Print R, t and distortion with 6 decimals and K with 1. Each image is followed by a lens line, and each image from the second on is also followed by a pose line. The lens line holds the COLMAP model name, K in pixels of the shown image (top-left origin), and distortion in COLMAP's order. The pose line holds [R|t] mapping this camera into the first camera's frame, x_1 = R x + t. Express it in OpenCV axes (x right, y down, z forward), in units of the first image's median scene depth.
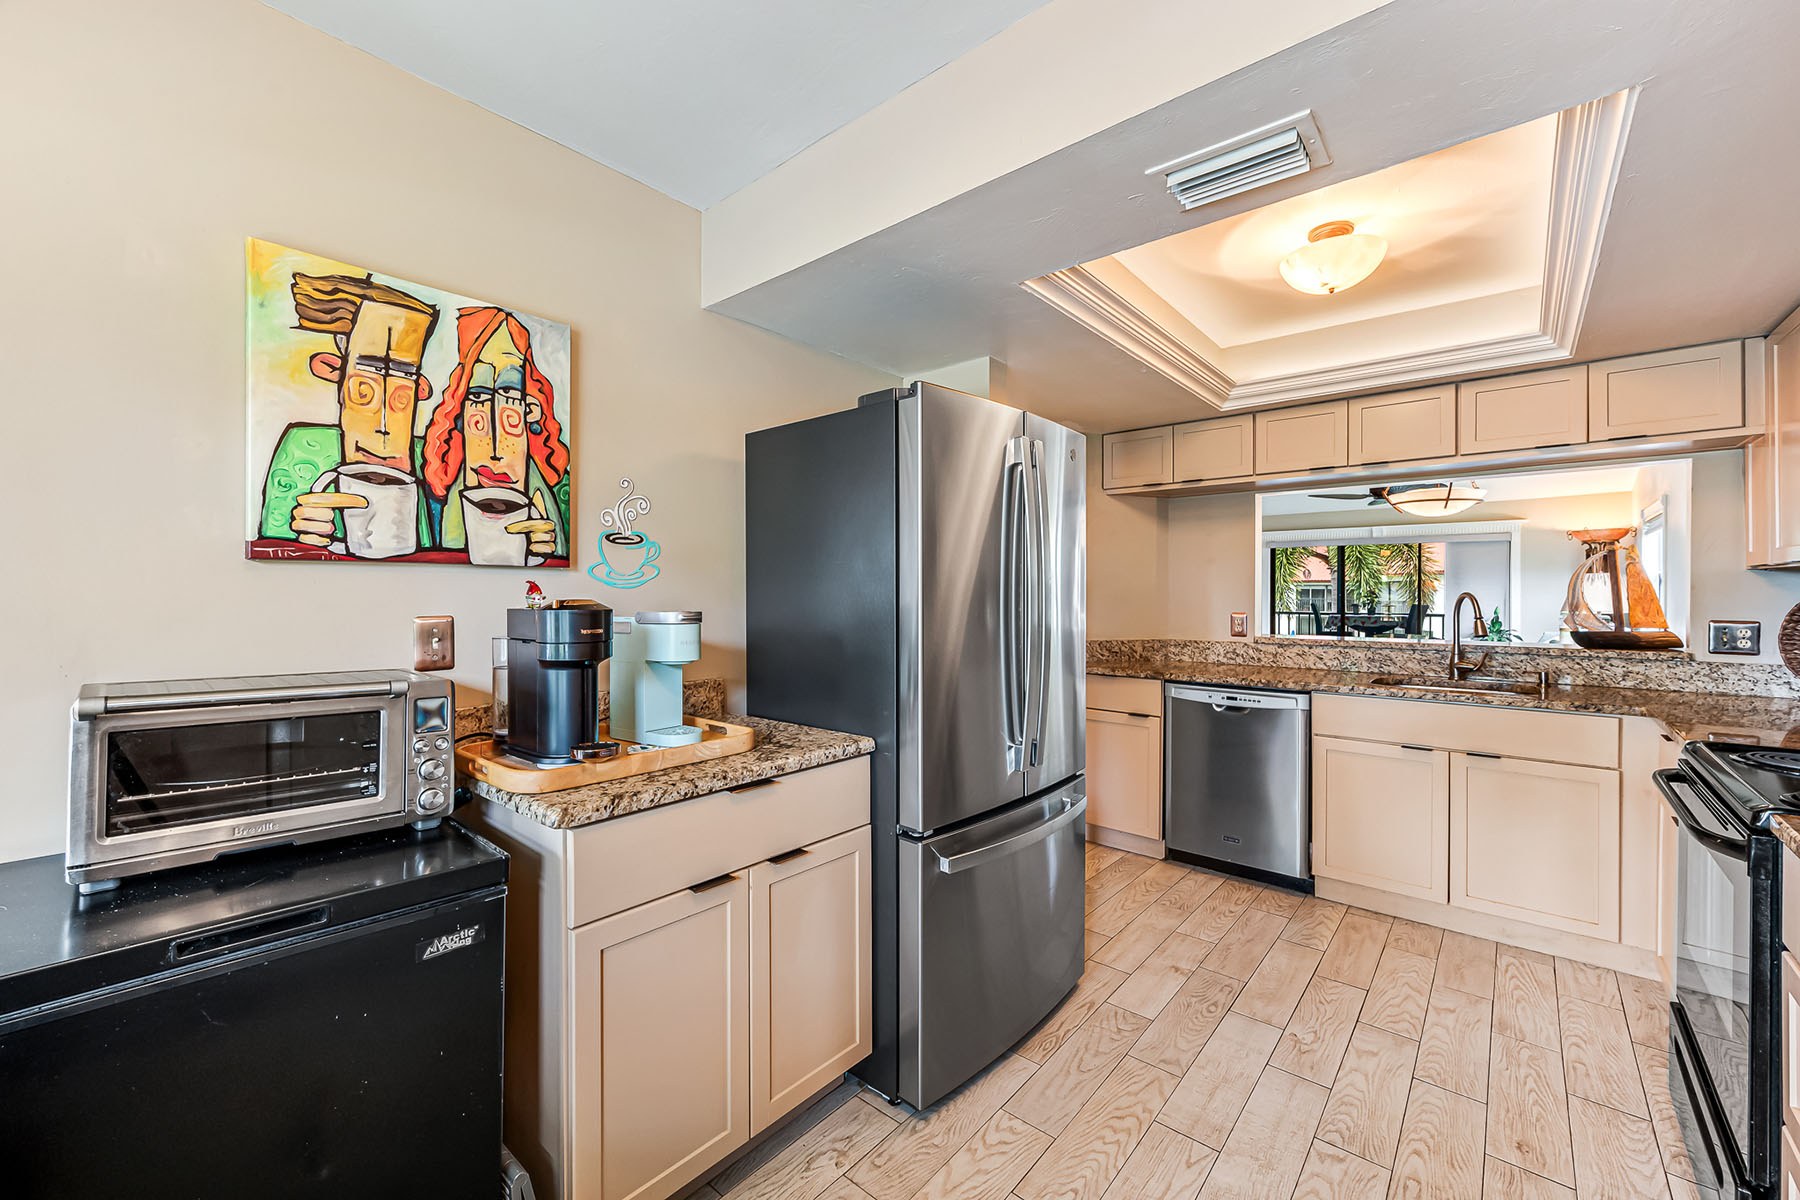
lens RADIAL K [[725.0, 0, 897.5], [0, 725.0, 585.4], [0, 0, 1]] dist [-0.003035, -0.000324]
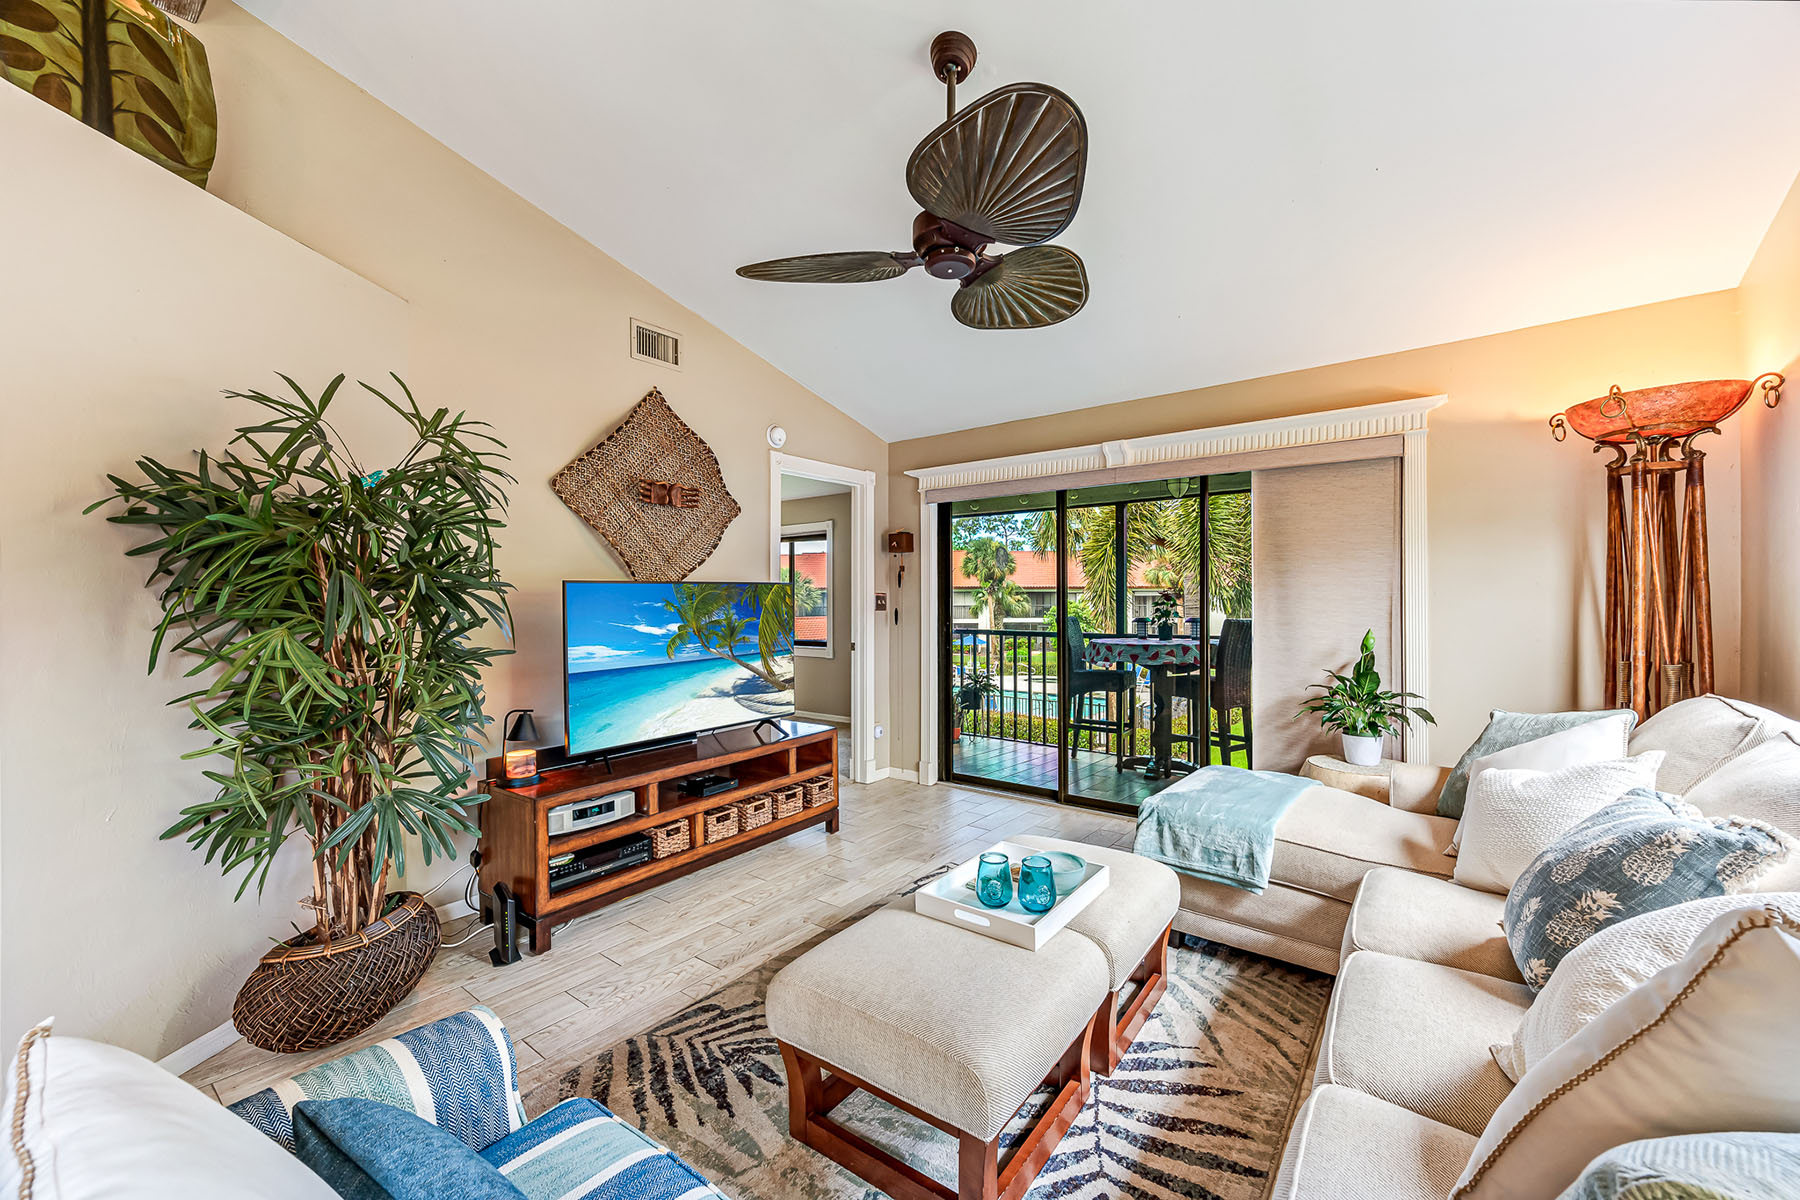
lens RADIAL K [[716.2, 0, 910.4], [0, 716.2, 599.1], [0, 0, 1]] dist [-0.000546, 0.000132]
pose [[0.998178, -0.008172, 0.059781, 0.626044], [0.007811, 0.999950, 0.006275, 0.009916], [-0.059830, -0.005797, 0.998192, 0.707552]]
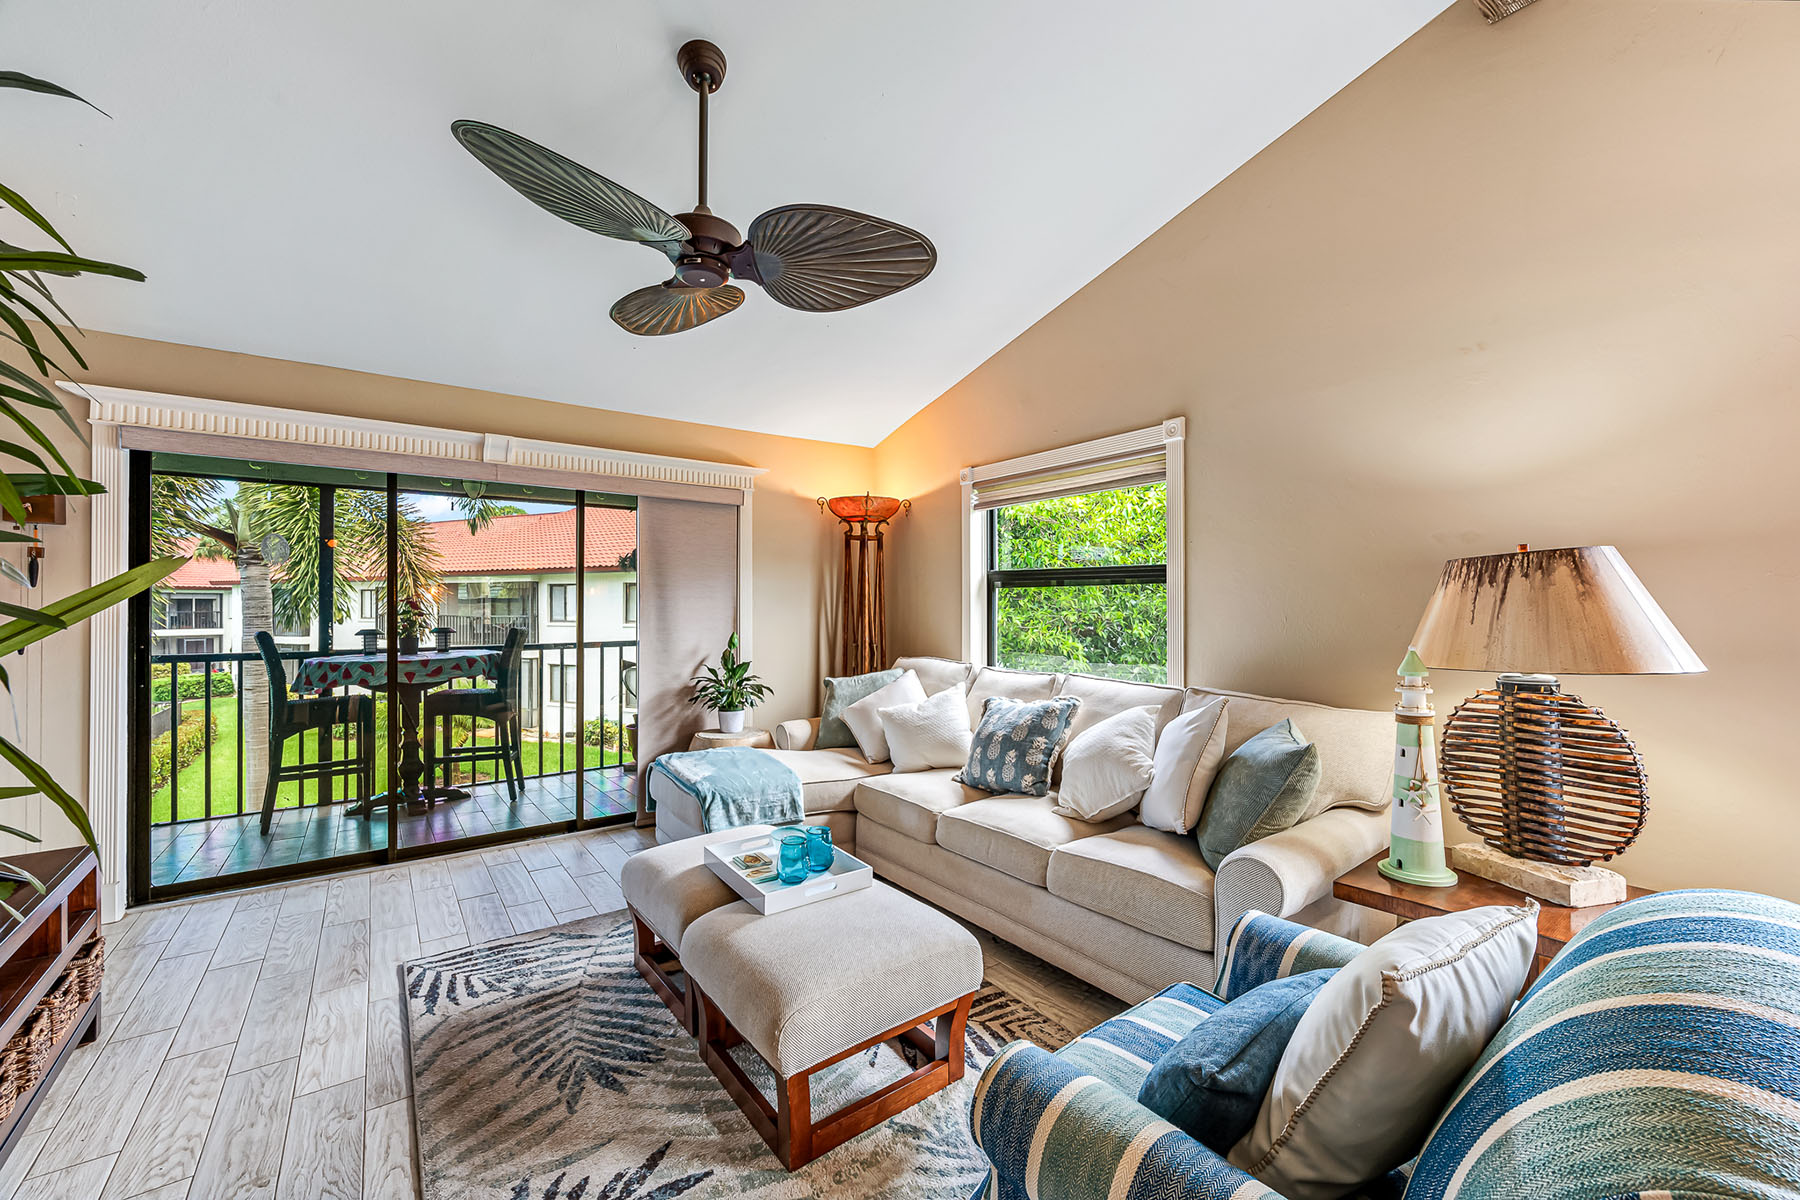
lens RADIAL K [[716.2, 0, 910.4], [0, 716.2, 599.1], [0, 0, 1]] dist [-0.000546, 0.000132]
pose [[0.216451, 0.003406, 0.976288, 0.405346], [-0.007984, 0.999967, -0.001718, 0.006896], [-0.976261, -0.007422, 0.216471, 0.847667]]
